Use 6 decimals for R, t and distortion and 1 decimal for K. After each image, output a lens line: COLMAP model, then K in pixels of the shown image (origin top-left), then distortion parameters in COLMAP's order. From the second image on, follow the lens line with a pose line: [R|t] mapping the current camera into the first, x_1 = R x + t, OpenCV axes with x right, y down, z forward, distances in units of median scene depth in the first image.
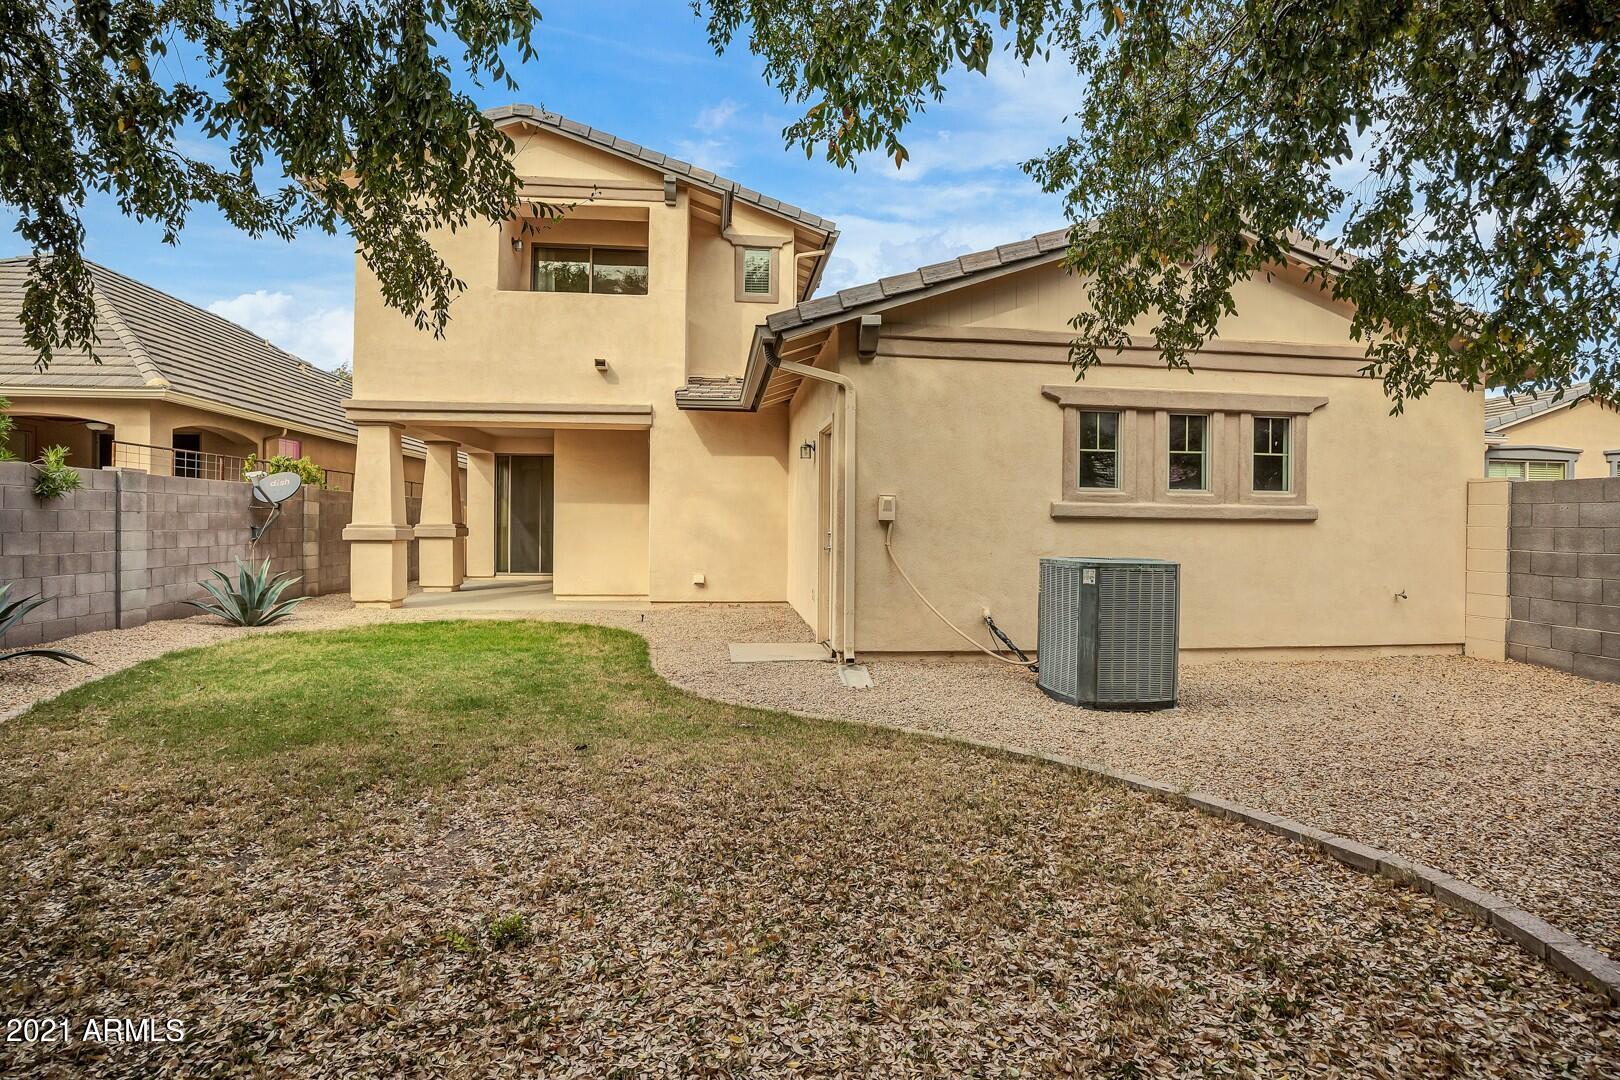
lens RADIAL K [[818.1, 0, 821.9], [0, 818.1, 531.2], [0, 0, 1]] dist [-0.039827, 0.001685]
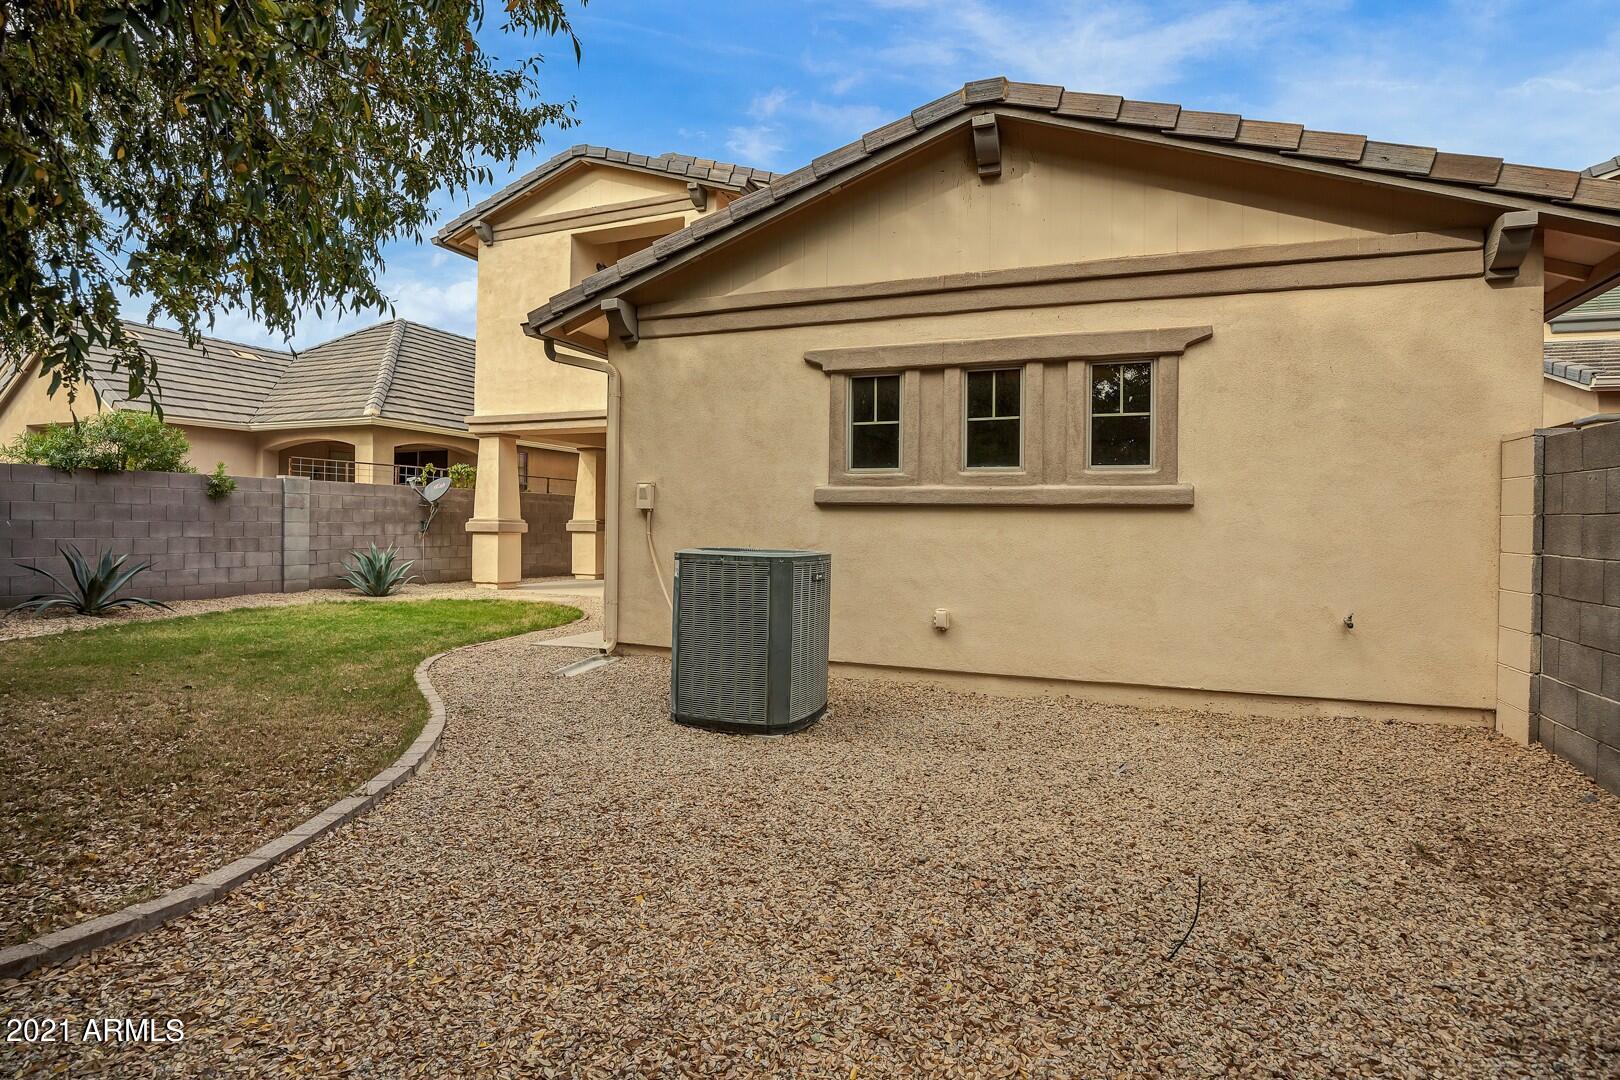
lens RADIAL K [[838.6, 0, 835.7], [0, 838.6, 532.2], [0, 0, 1]] dist [-0.038232, 0.001385]
pose [[0.872606, 0.006720, -0.488378, 0.712531], [-0.009013, 0.999957, -0.002344, 0.013858], [0.488341, 0.006447, 0.872629, 0.234714]]
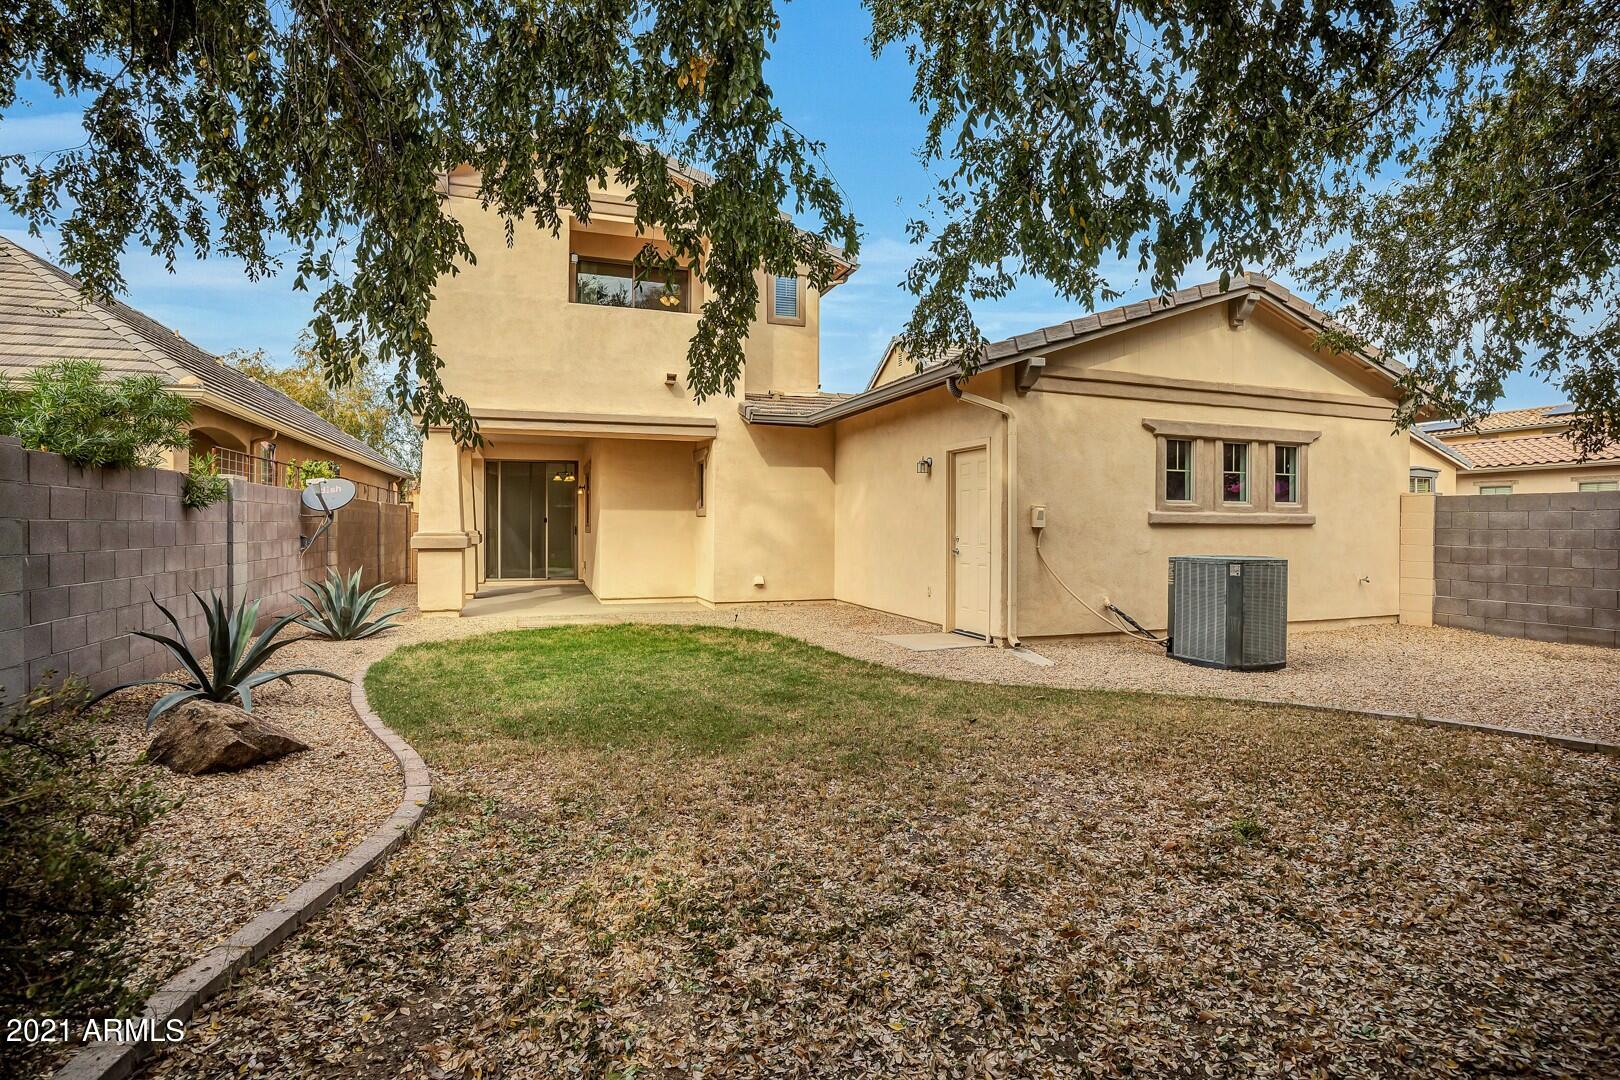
lens RADIAL K [[779.0, 0, 841.3], [0, 779.0, 532.3], [0, 0, 1]] dist [-0.037297, 0.000091]
pose [[0.972469, -0.008510, 0.232879, -0.442483], [0.008106, 0.999964, 0.002693, -0.010894], [-0.232893, -0.000731, 0.972502, -0.043660]]
